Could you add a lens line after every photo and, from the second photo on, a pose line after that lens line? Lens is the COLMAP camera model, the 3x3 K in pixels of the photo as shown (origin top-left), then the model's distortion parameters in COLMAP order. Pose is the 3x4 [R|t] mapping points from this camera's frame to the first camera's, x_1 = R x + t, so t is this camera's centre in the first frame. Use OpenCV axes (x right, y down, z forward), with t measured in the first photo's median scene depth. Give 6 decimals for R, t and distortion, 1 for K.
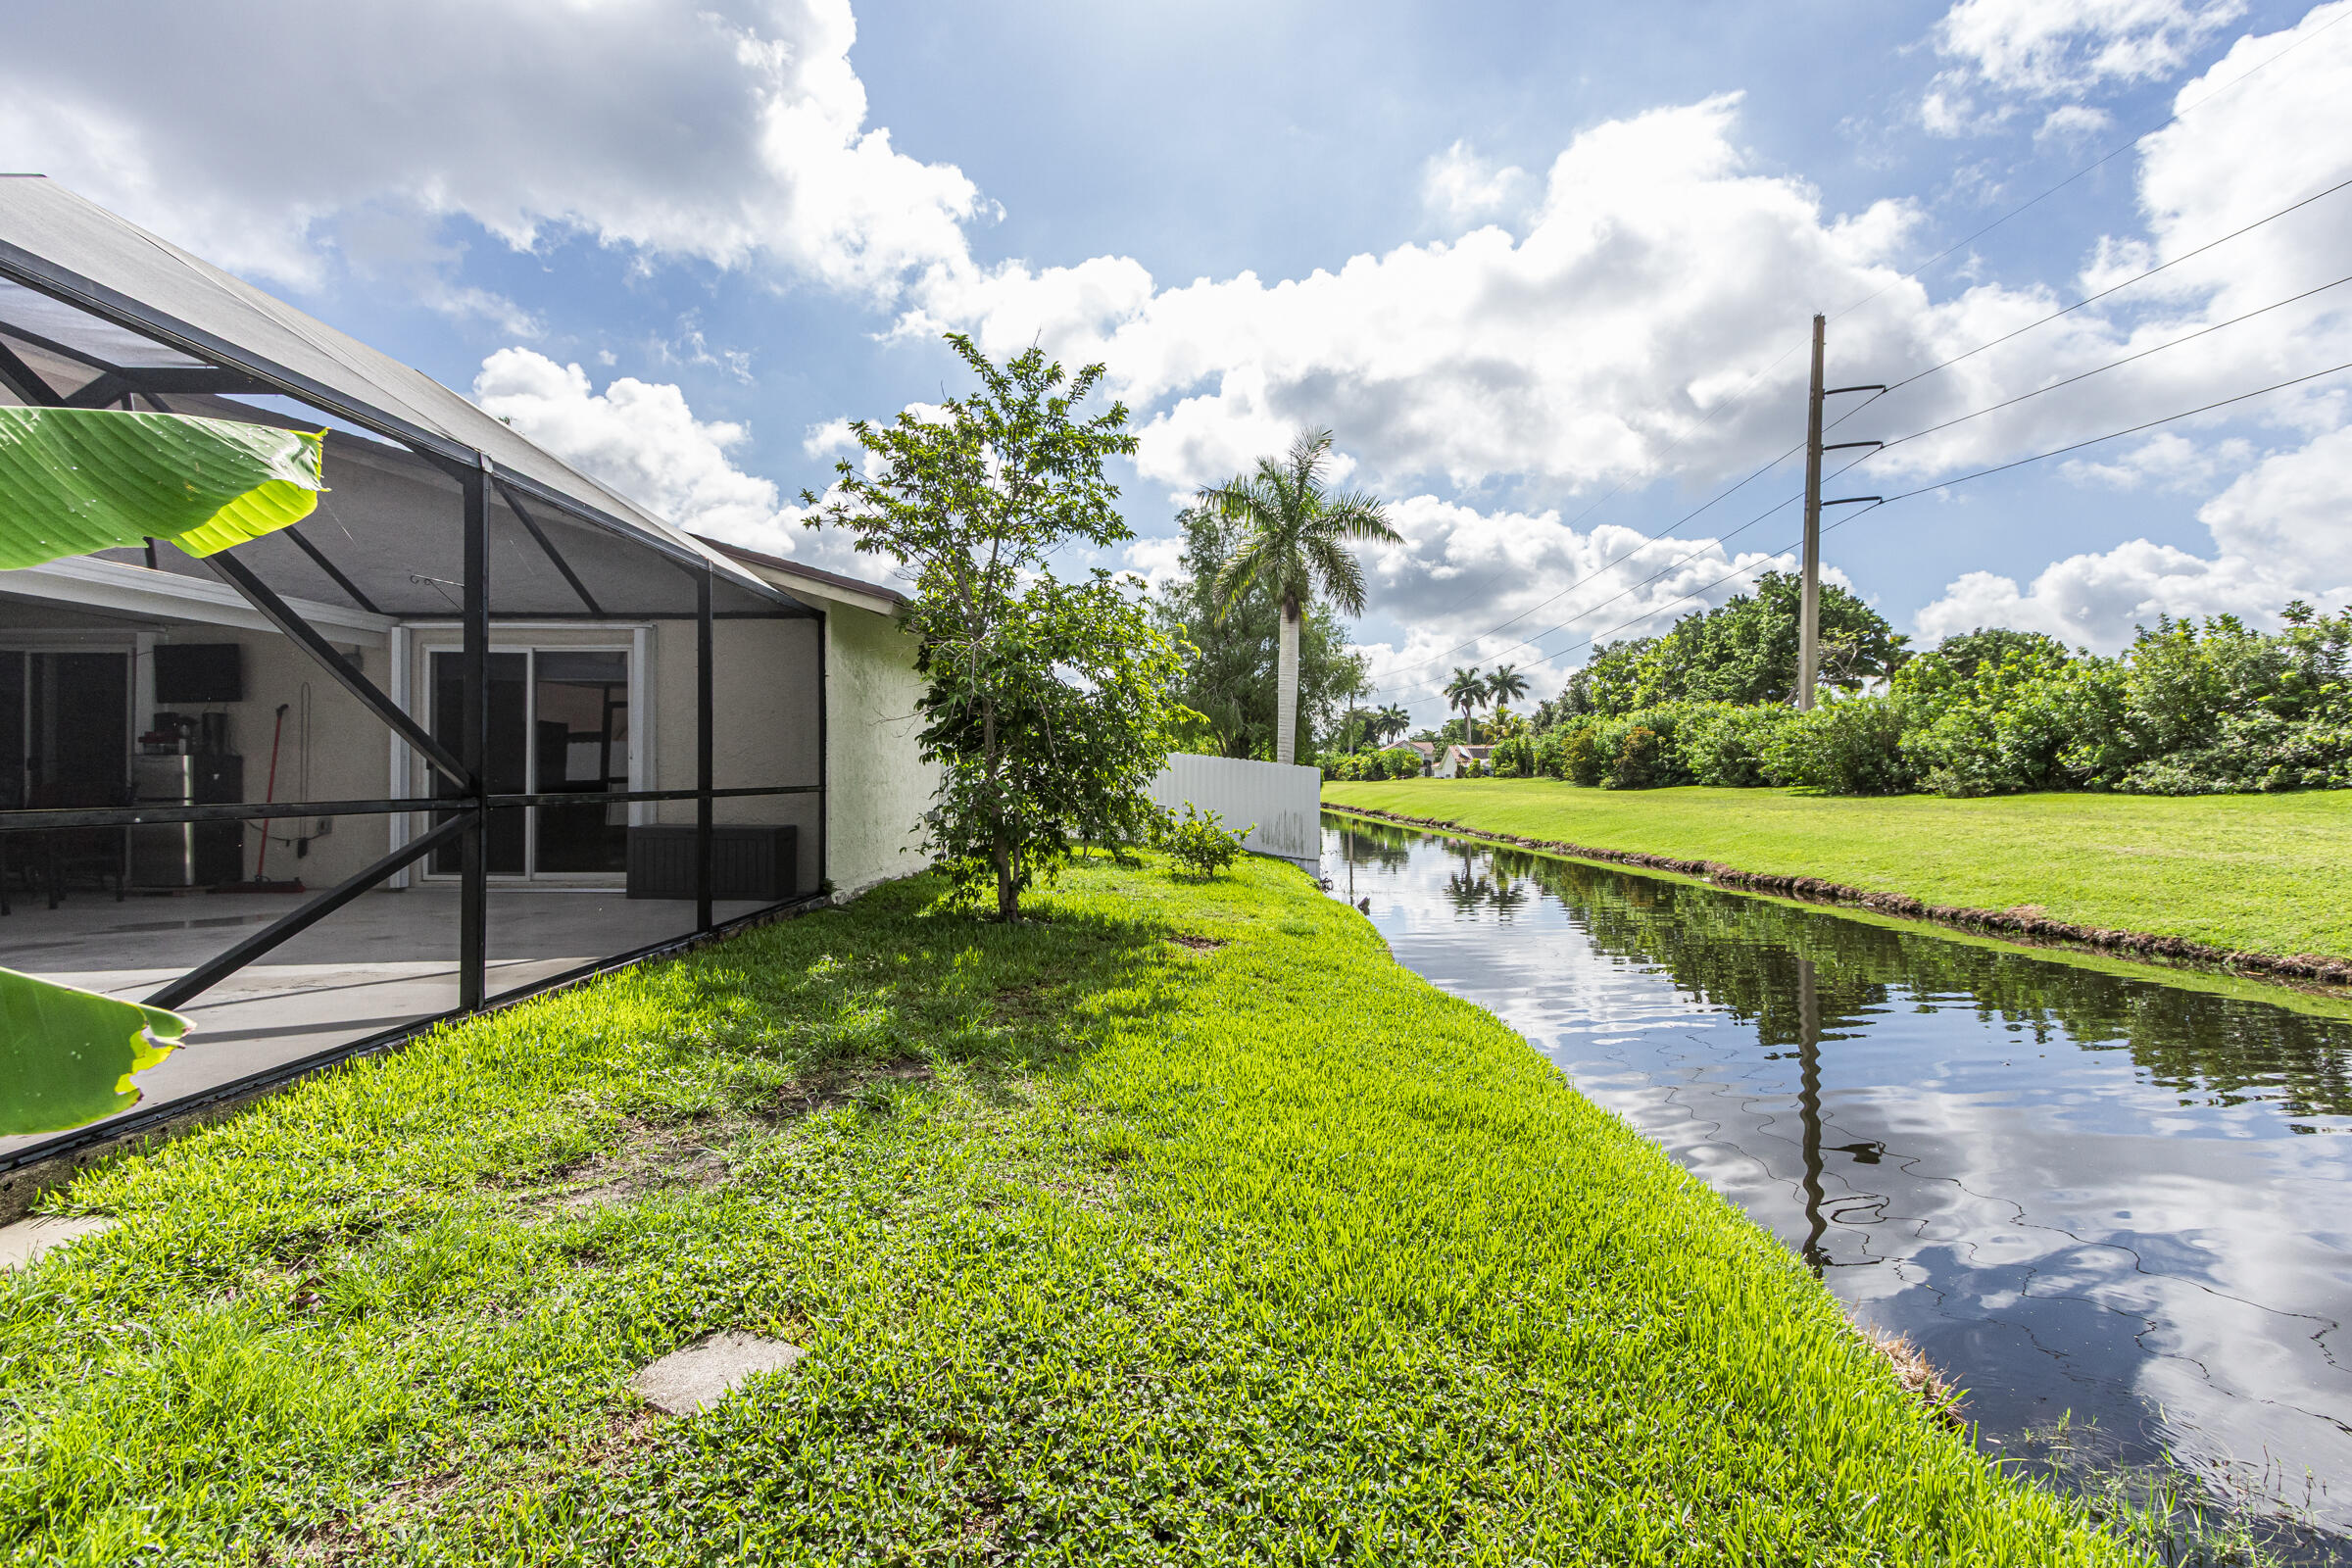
lens RADIAL K [[1075.3, 0, 1184.4], [0, 1075.3, 786.0], [0, 0, 1]] dist [0.002793, -0.001085]
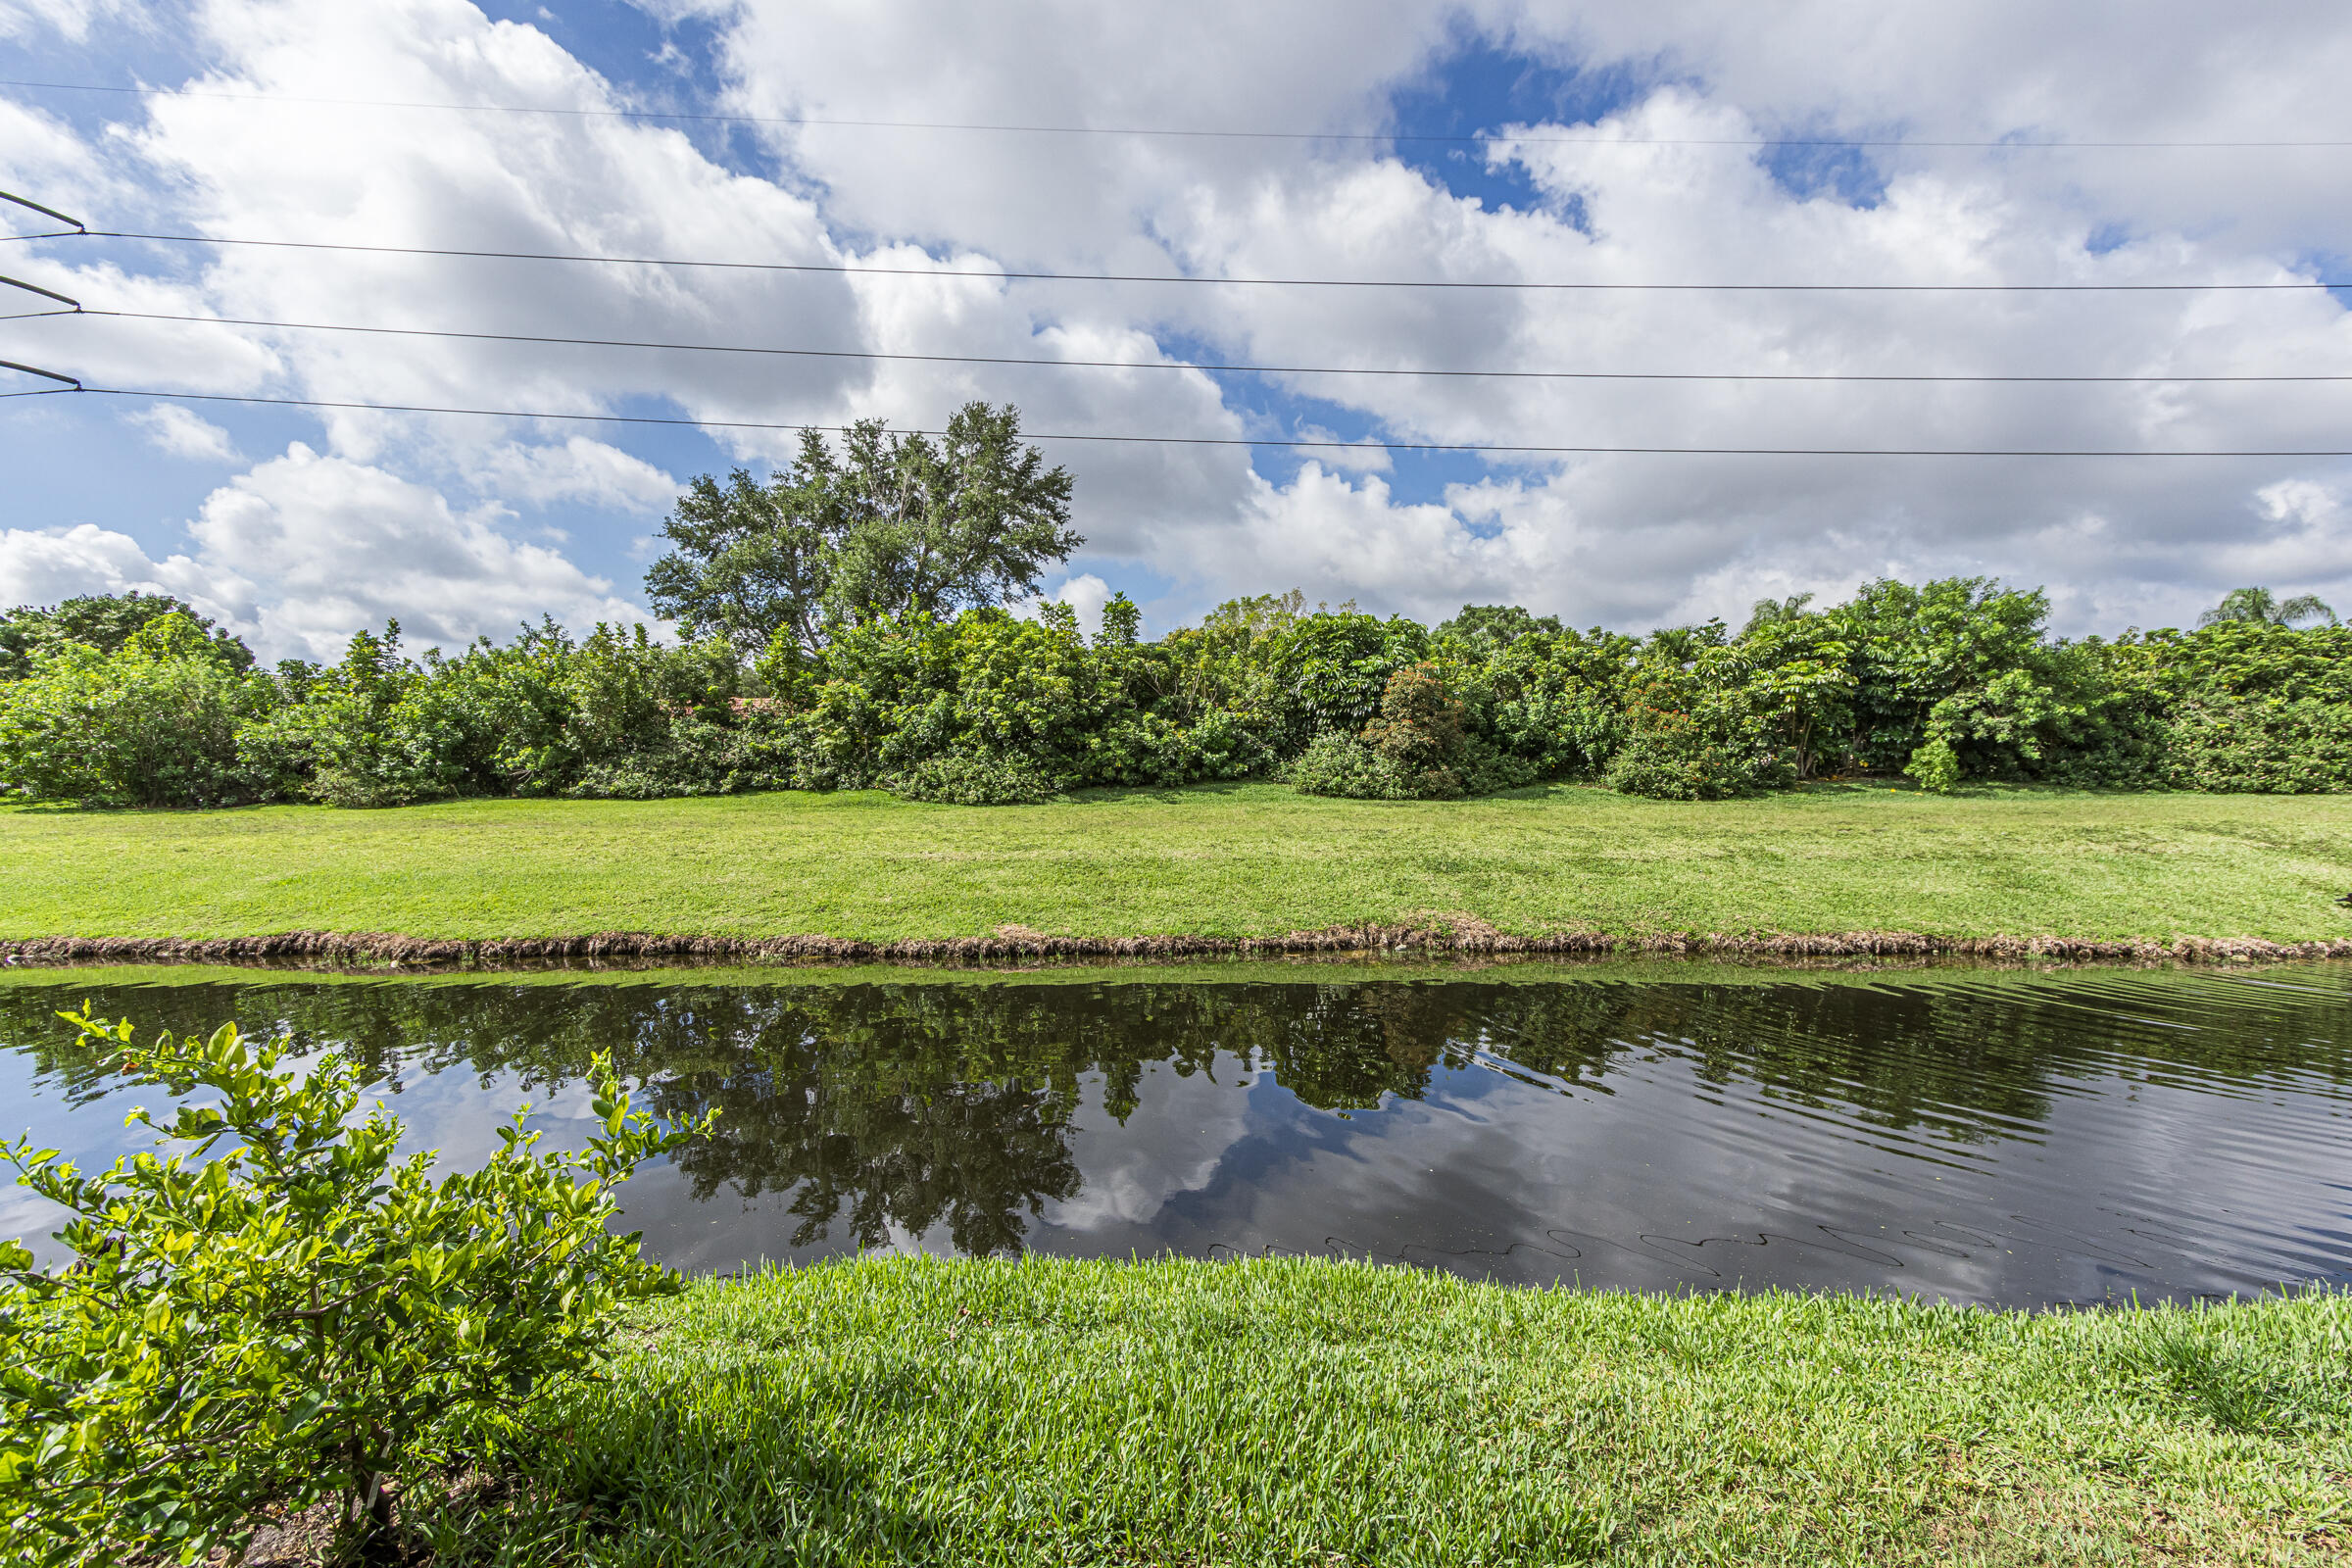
lens RADIAL K [[1075.3, 0, 1182.1], [0, 1075.3, 774.0], [0, 0, 1]] dist [0.002793, -0.001085]
pose [[0.028834, 0.000968, 0.999584, -0.184085], [0.011183, 0.999937, -0.001291, -0.022330], [-0.999522, 0.011215, 0.028821, 1.383780]]
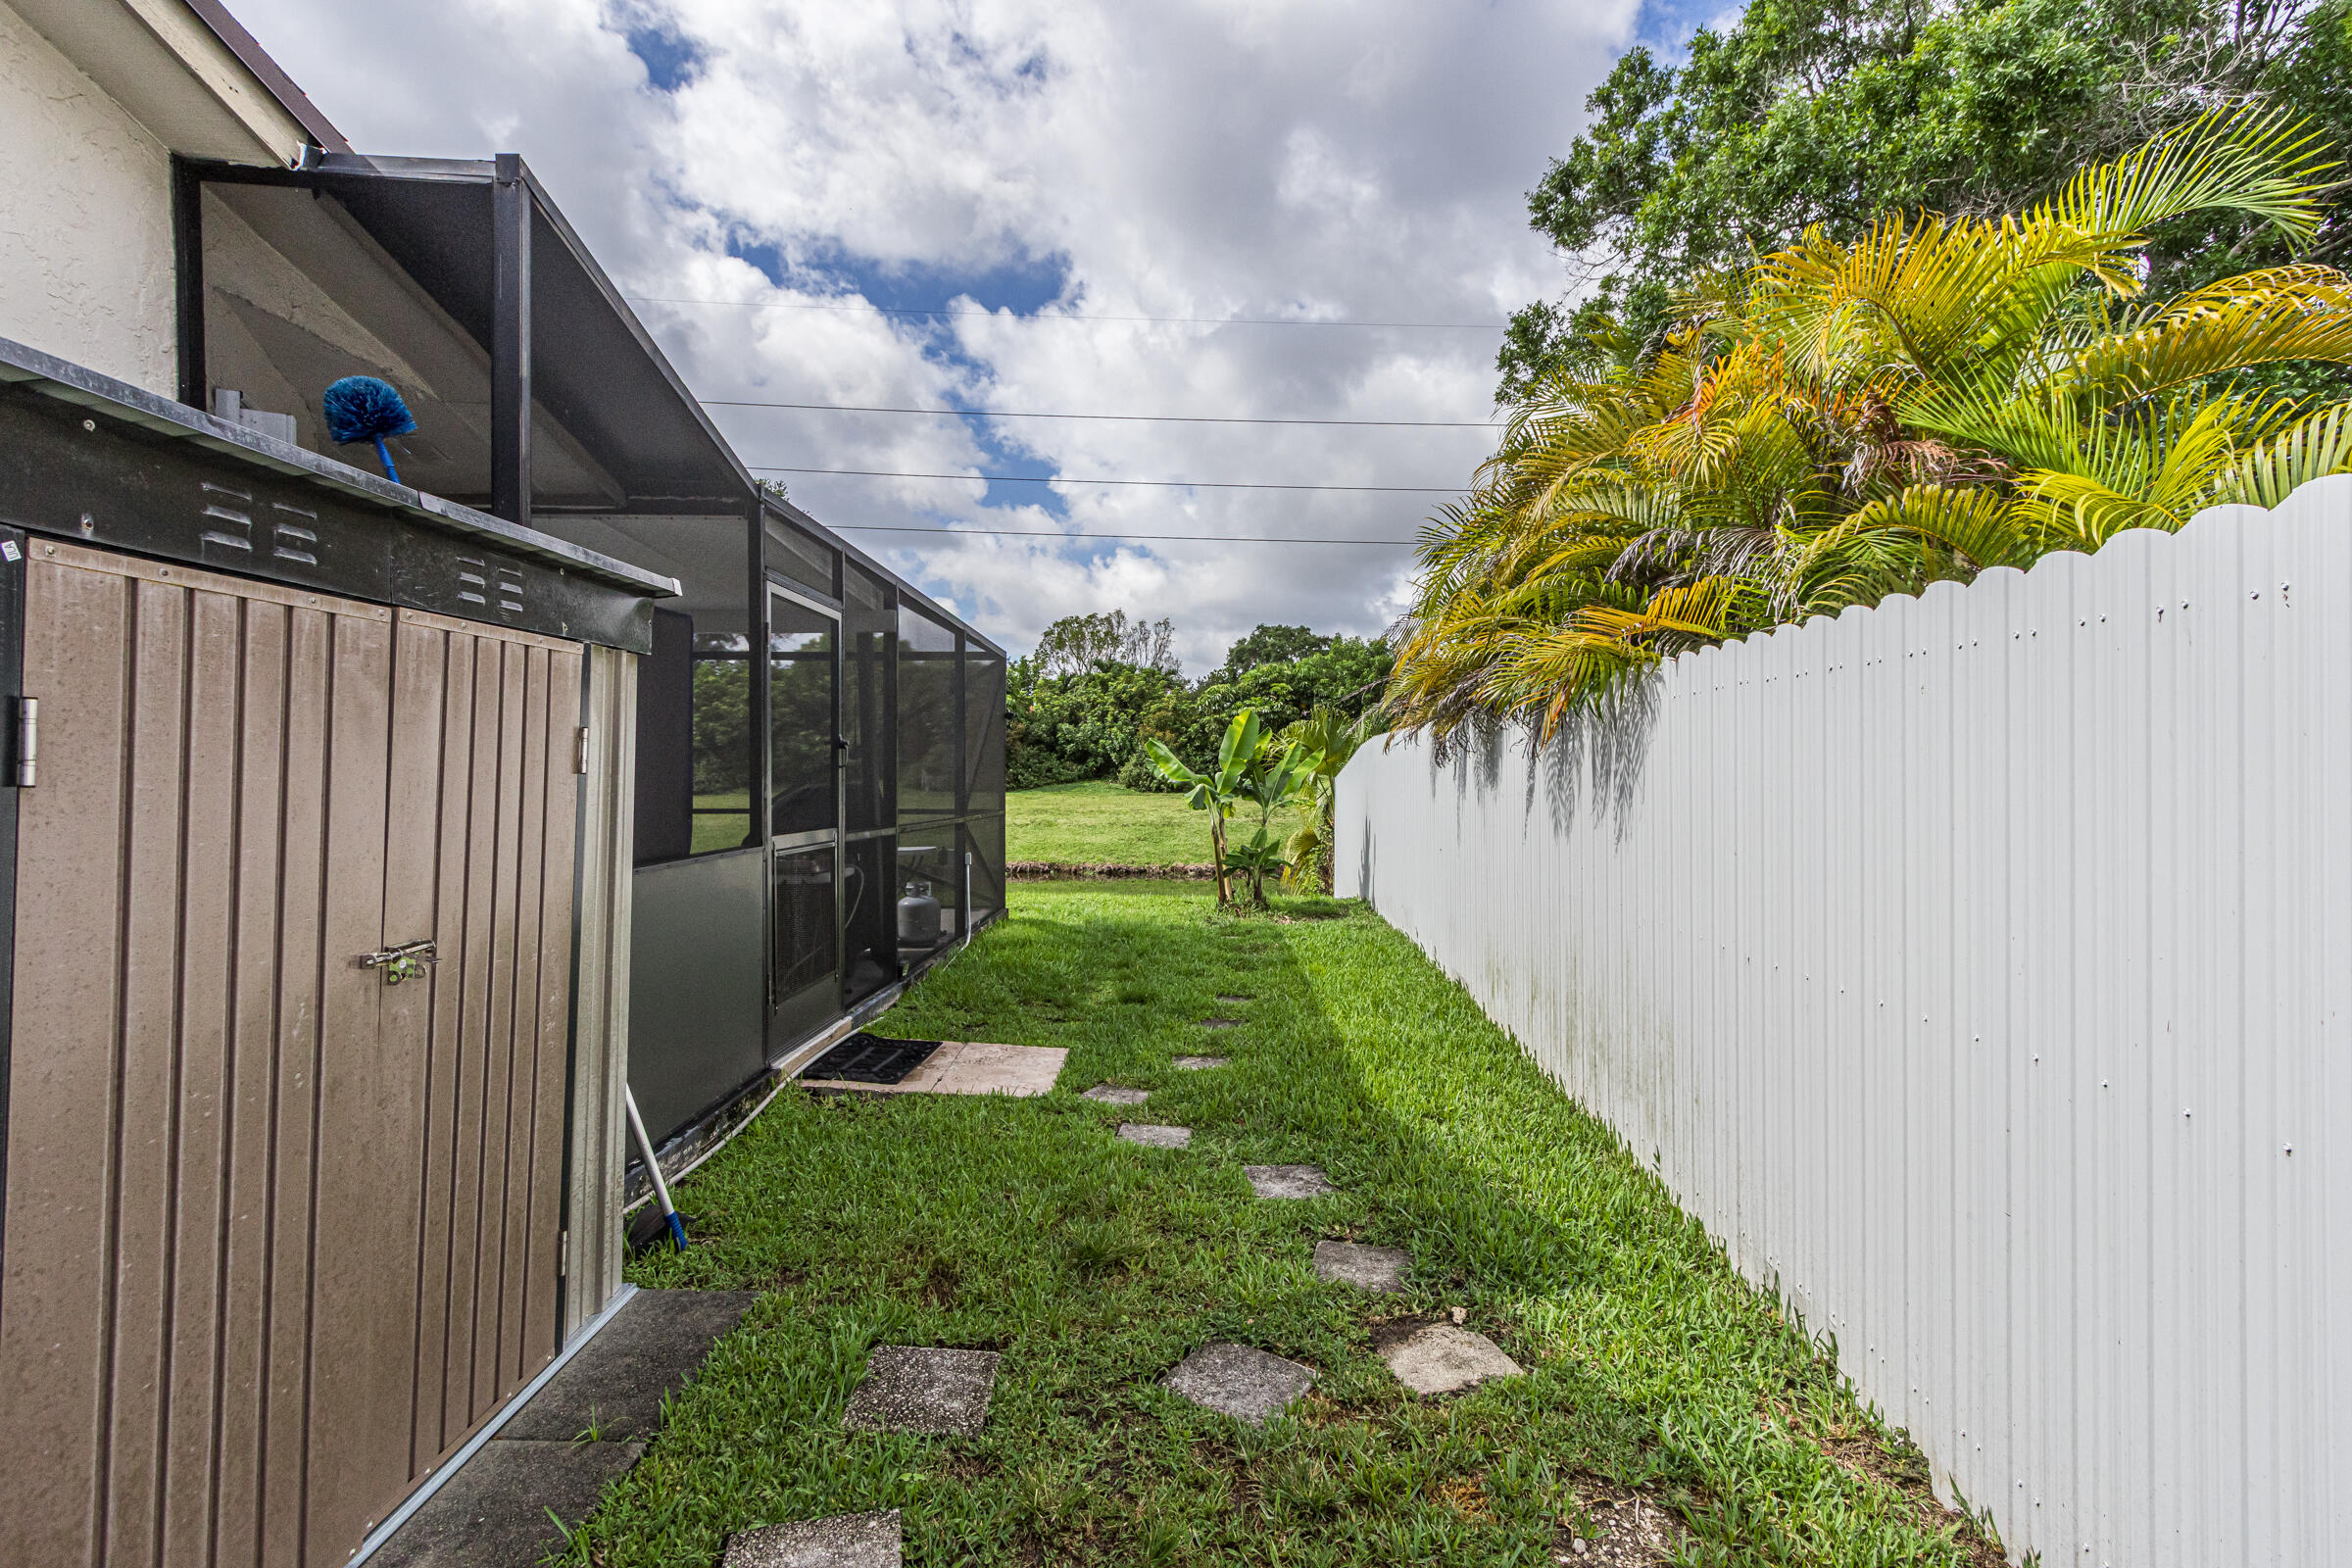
lens RADIAL K [[1075.3, 0, 1176.1], [0, 1075.3, 775.9], [0, 0, 1]] dist [0.002793, -0.001085]
pose [[0.009412, -0.006475, 0.999935, -1.448219], [0.008421, 0.999944, 0.006396, -0.032840], [-0.999920, 0.008360, 0.009466, 0.072805]]
